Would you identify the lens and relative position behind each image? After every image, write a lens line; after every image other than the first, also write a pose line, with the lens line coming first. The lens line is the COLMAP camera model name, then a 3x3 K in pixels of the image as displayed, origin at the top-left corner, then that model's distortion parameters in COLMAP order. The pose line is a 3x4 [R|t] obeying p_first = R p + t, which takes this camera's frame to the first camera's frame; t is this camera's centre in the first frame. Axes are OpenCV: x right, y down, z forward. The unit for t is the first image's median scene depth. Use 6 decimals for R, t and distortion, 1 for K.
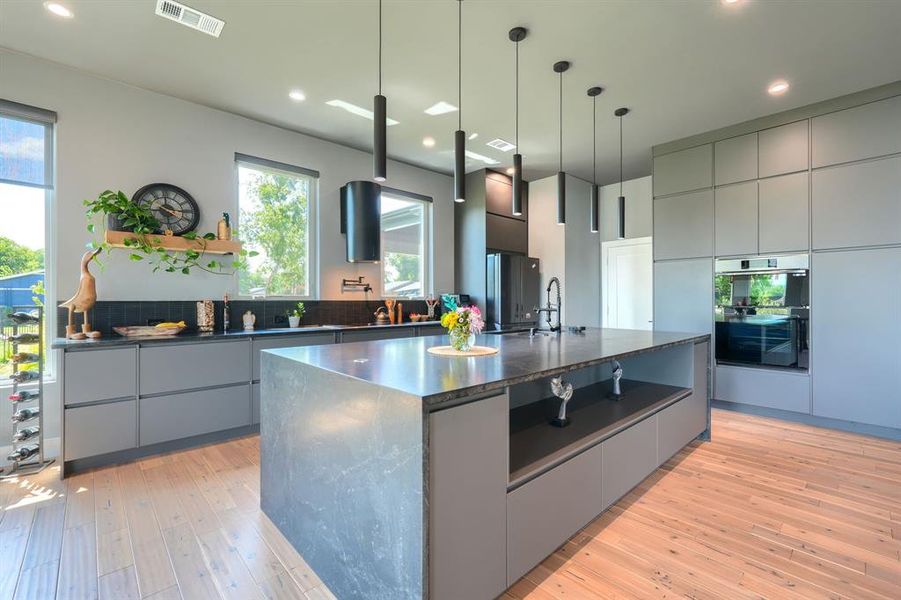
lens RADIAL K [[387.4, 0, 450.2], [0, 387.4, 299.4], [0, 0, 1]] dist [0.000816, 0.000358]
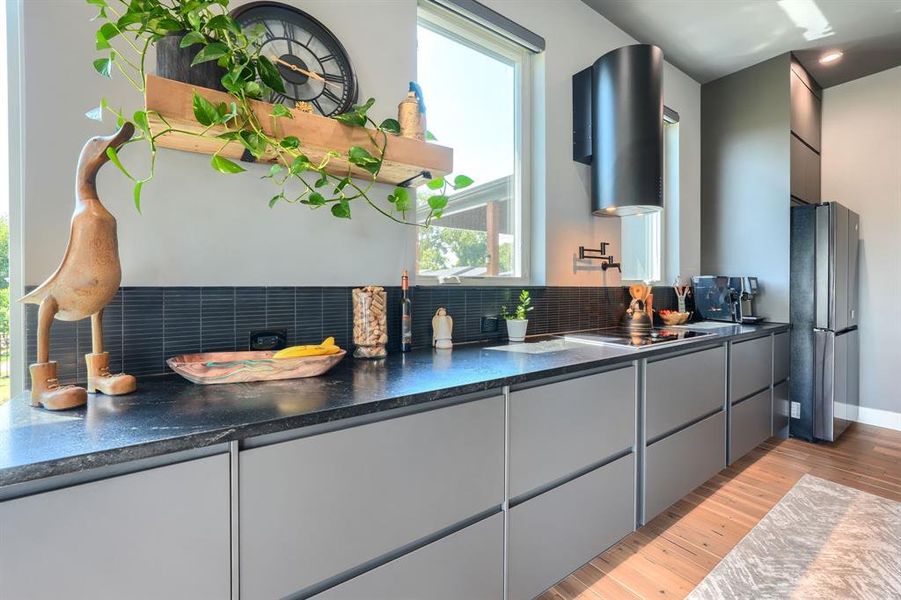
lens RADIAL K [[387.4, 0, 454.1], [0, 387.4, 284.6], [0, 0, 1]] dist [0.000816, 0.000358]
pose [[0.990826, 0.002106, -0.135130, -0.482595], [-0.002434, 0.999994, -0.002262, 0.002102], [0.135124, 0.002570, 0.990825, 0.587309]]
